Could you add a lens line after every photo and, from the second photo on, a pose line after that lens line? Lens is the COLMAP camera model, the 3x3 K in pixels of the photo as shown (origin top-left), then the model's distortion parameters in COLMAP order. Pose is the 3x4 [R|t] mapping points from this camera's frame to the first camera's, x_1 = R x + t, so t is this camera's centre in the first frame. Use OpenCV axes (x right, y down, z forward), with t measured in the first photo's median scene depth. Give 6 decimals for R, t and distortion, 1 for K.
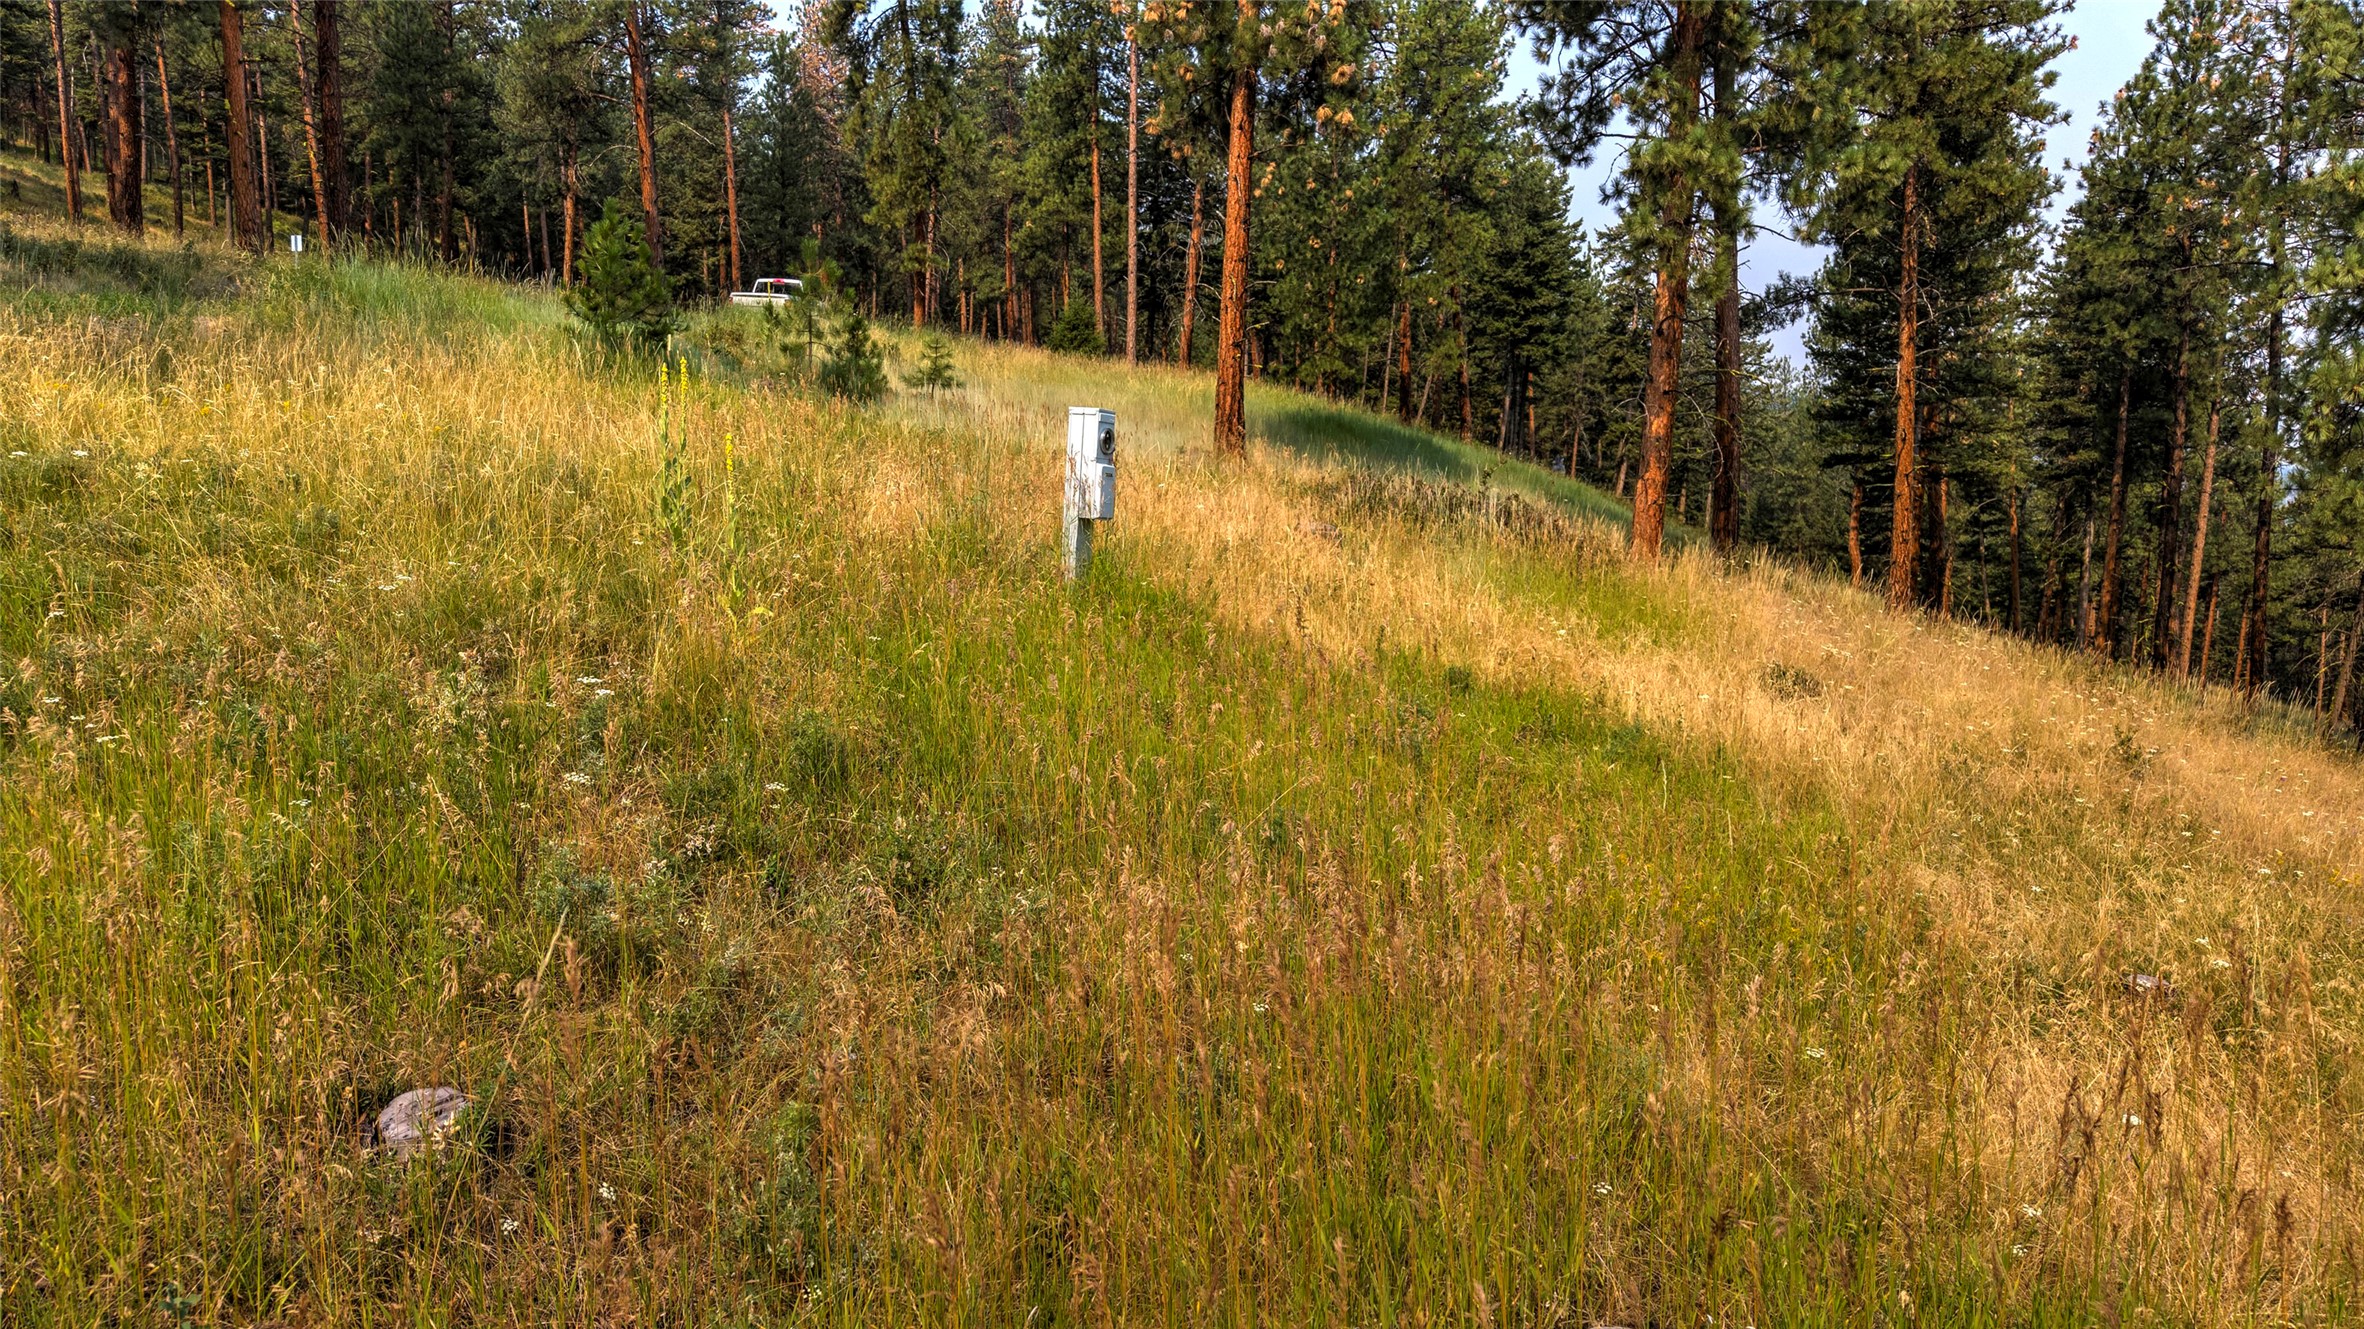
lens RADIAL K [[1575.5, 0, 1185.8], [0, 1575.5, 676.2], [0, 0, 1]] dist [0.027788, -0.032746]
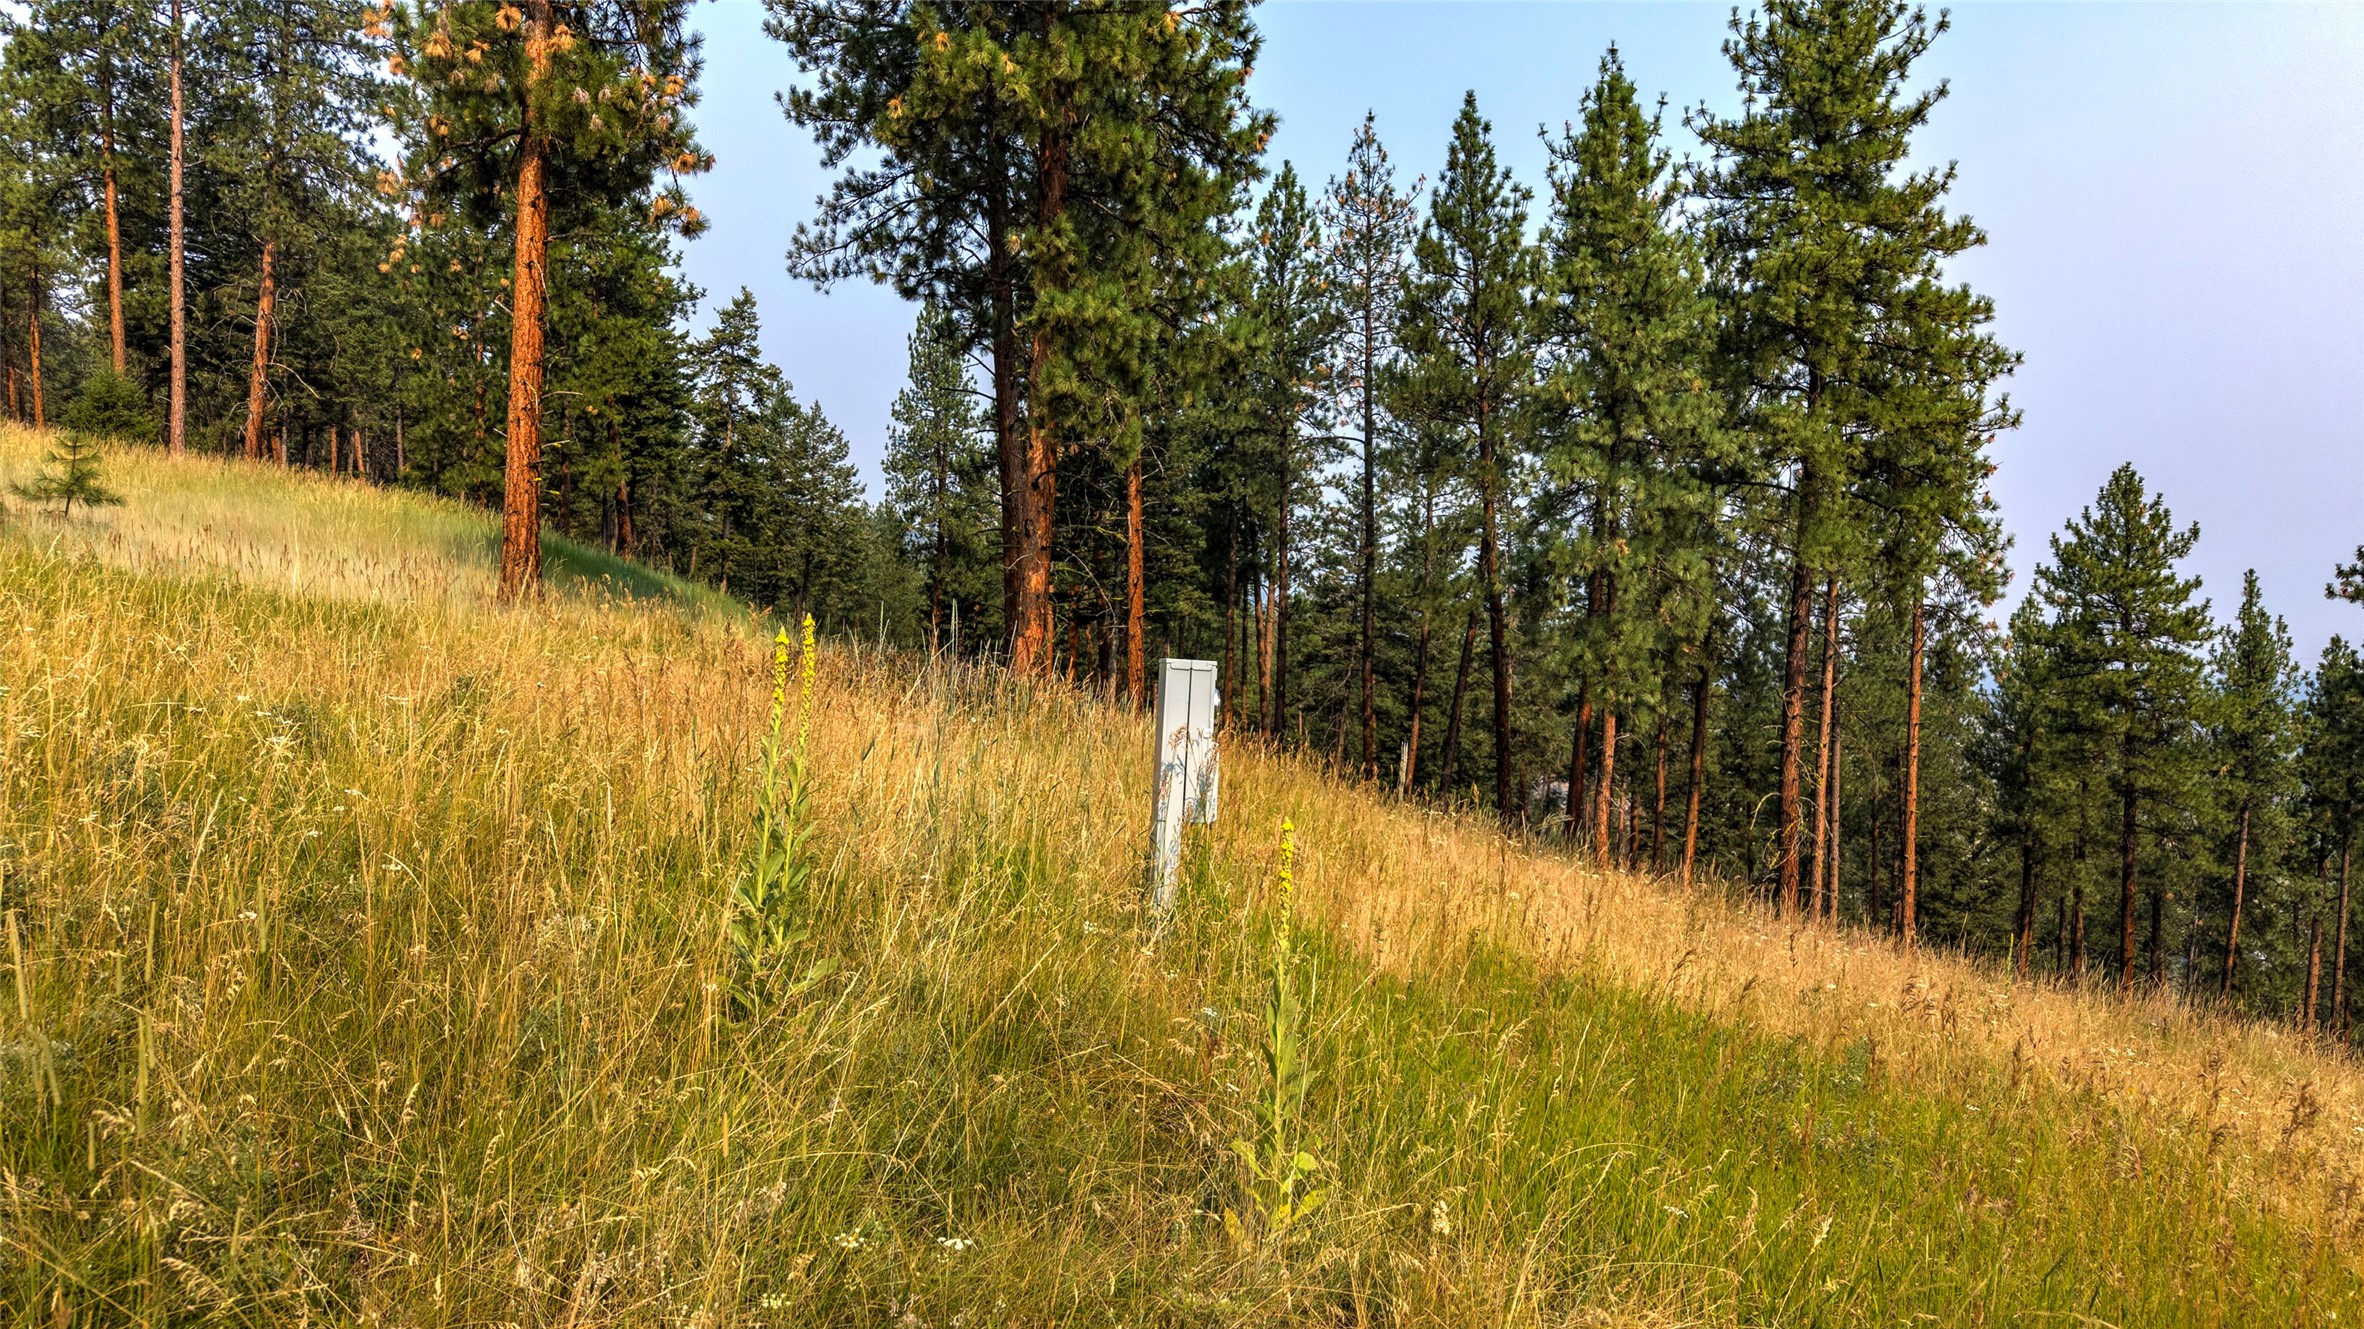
lens RADIAL K [[1575.5, 0, 1169.8], [0, 1575.5, 679.6], [0, 0, 1]] dist [0.027788, -0.032746]
pose [[0.826681, -0.020269, 0.562306, -0.114127], [0.056188, 0.997330, -0.046656, -0.033465], [-0.559859, 0.070164, 0.825612, 0.115129]]
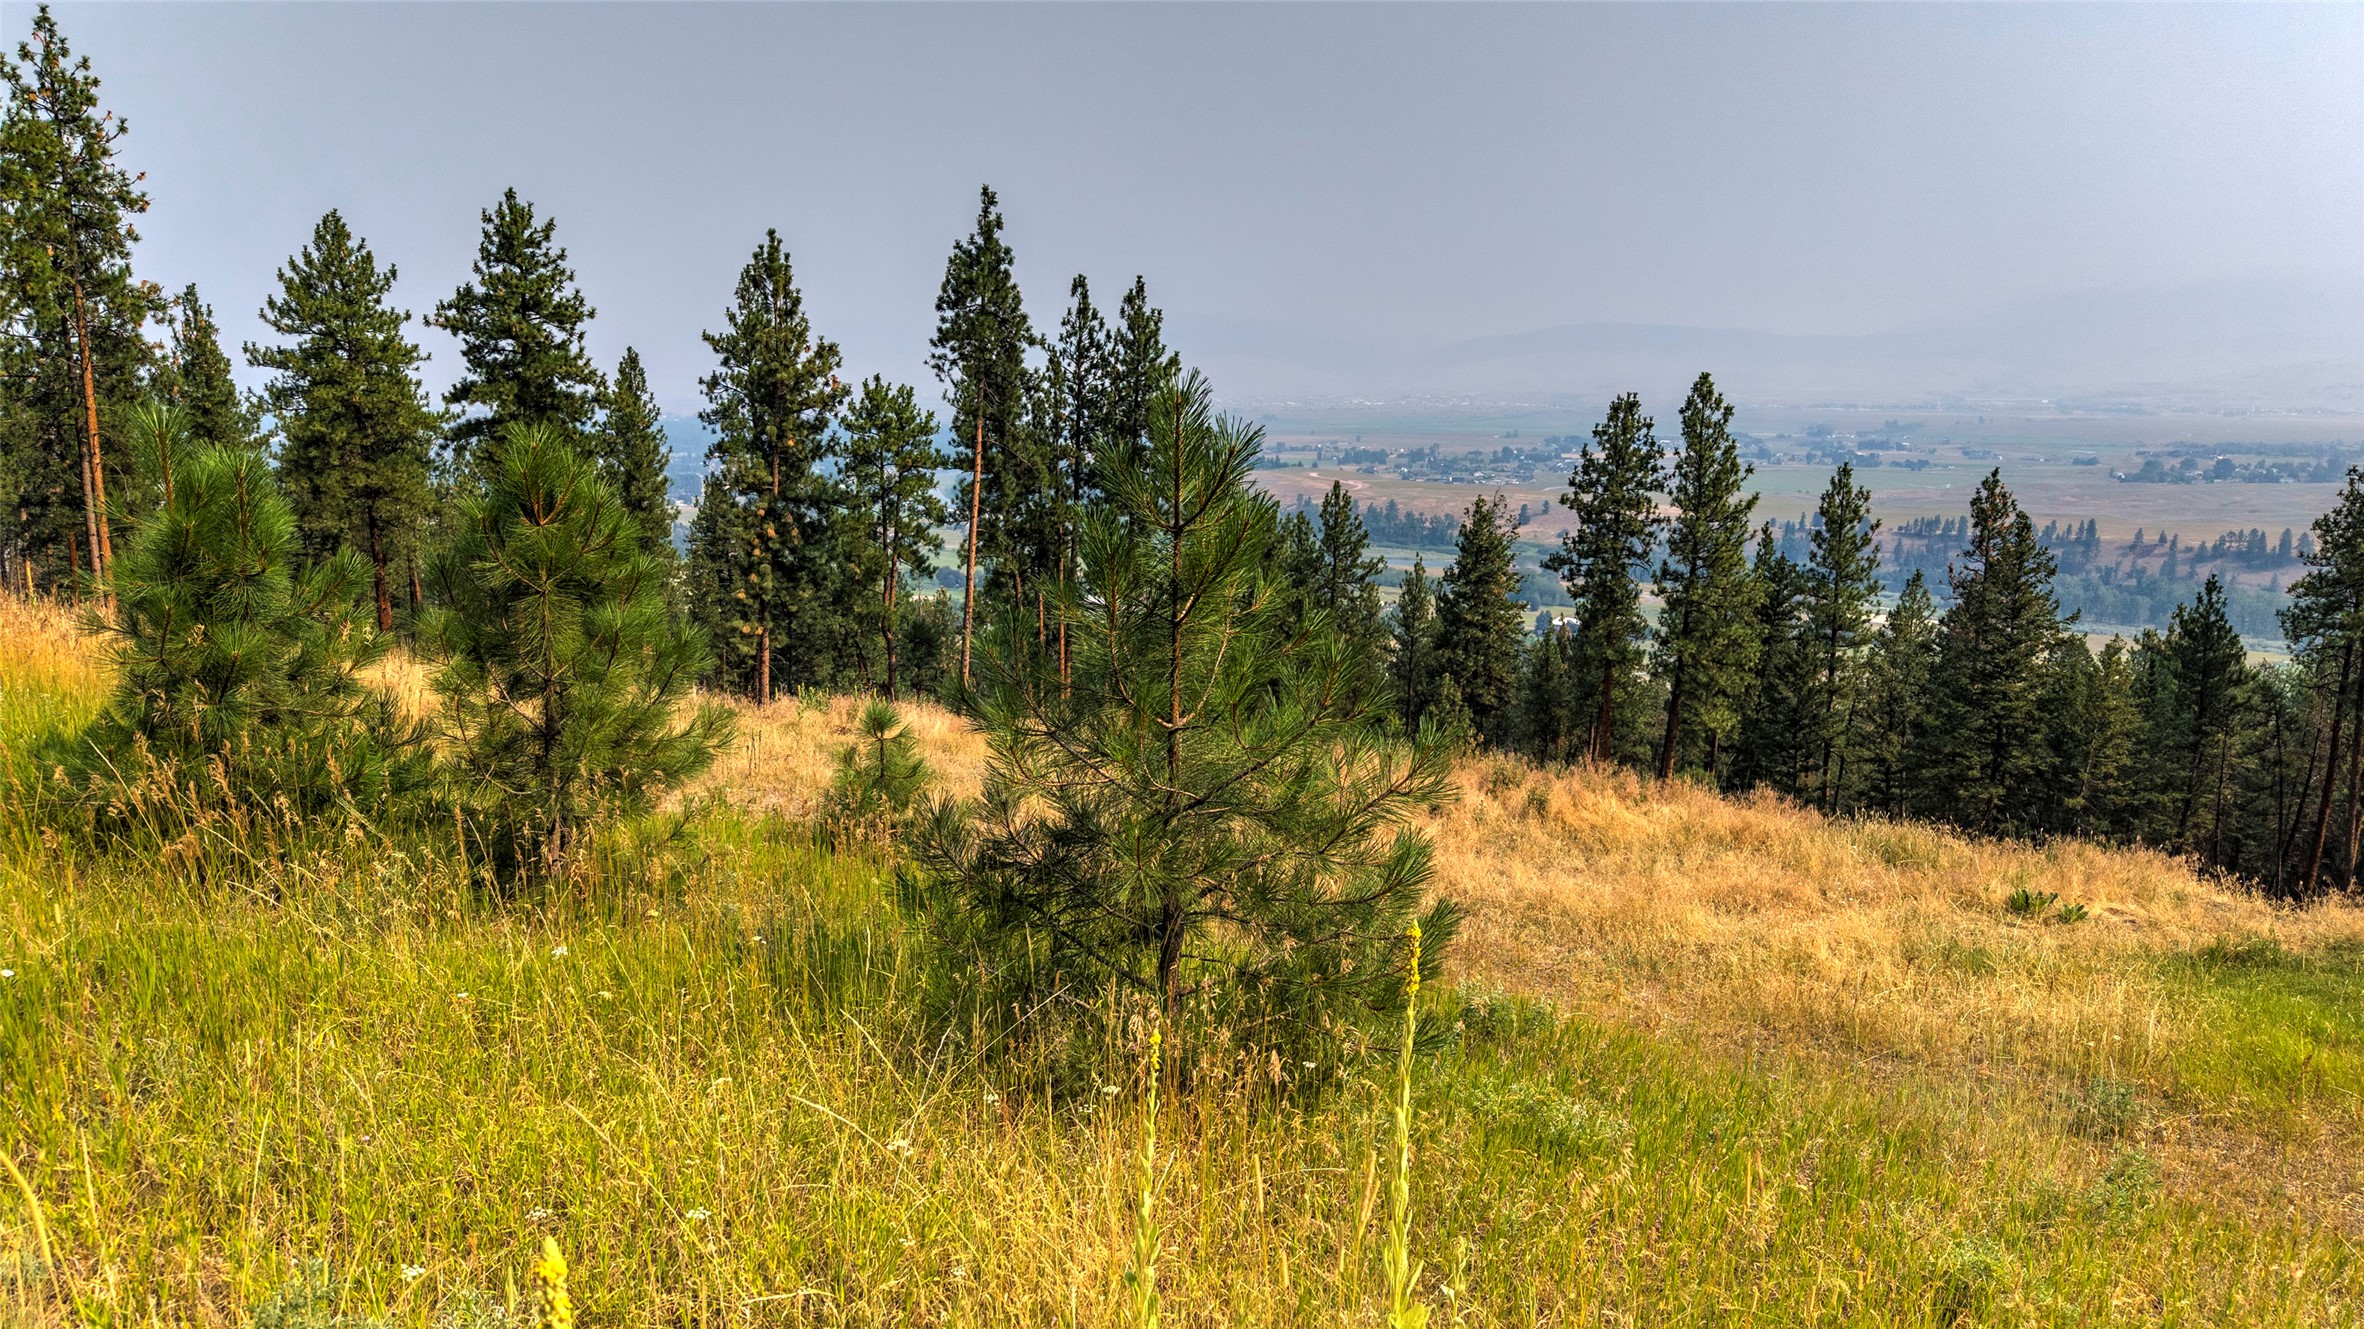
lens RADIAL K [[1575.5, 0, 1182.6], [0, 1575.5, 676.5], [0, 0, 1]] dist [0.027788, -0.032746]
pose [[0.130070, -0.188038, 0.973511, -0.191857], [0.097029, 0.979553, 0.176241, 0.026586], [-0.986746, 0.071535, 0.145656, -0.281537]]
